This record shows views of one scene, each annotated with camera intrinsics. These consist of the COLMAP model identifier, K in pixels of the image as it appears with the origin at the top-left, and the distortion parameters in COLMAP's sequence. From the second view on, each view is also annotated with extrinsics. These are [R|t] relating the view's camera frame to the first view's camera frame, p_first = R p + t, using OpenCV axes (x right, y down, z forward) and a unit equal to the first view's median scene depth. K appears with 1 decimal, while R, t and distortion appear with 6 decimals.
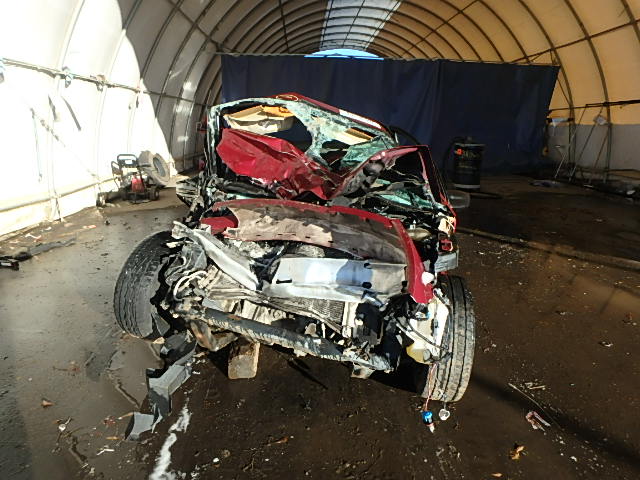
lens RADIAL K [[390.9, 0, 326.1], [0, 390.9, 241.3], [0, 0, 1]] dist [-0.037114, 0.003994]
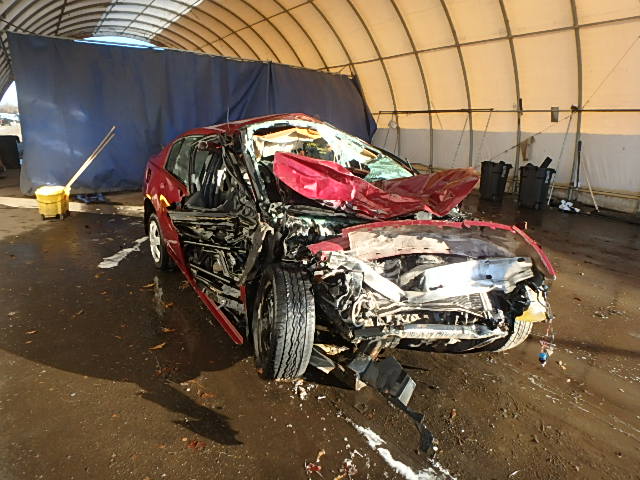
lens RADIAL K [[395.8, 0, 320.0], [0, 395.8, 240.0], [0, 0, 1]] dist [-0.043587, -0.001489]
pose [[0.839729, -0.134755, 0.526019, -0.677740], [0.129629, 0.990458, 0.046797, -0.096192], [-0.527306, 0.028891, 0.849184, 0.098609]]
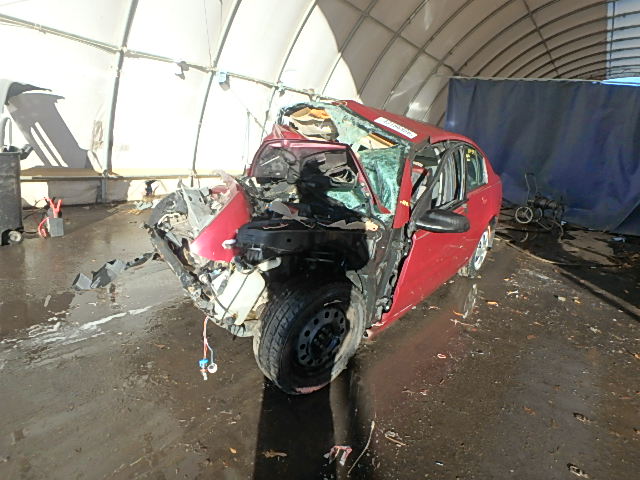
lens RADIAL K [[390.9, 0, 326.1], [0, 390.9, 241.3], [0, 0, 1]] dist [-0.037114, 0.003994]
pose [[0.764407, 0.245647, -0.596103, 0.646771], [-0.282793, 0.958634, 0.032404, -0.016188], [0.579405, 0.143803, 0.802254, 0.143538]]
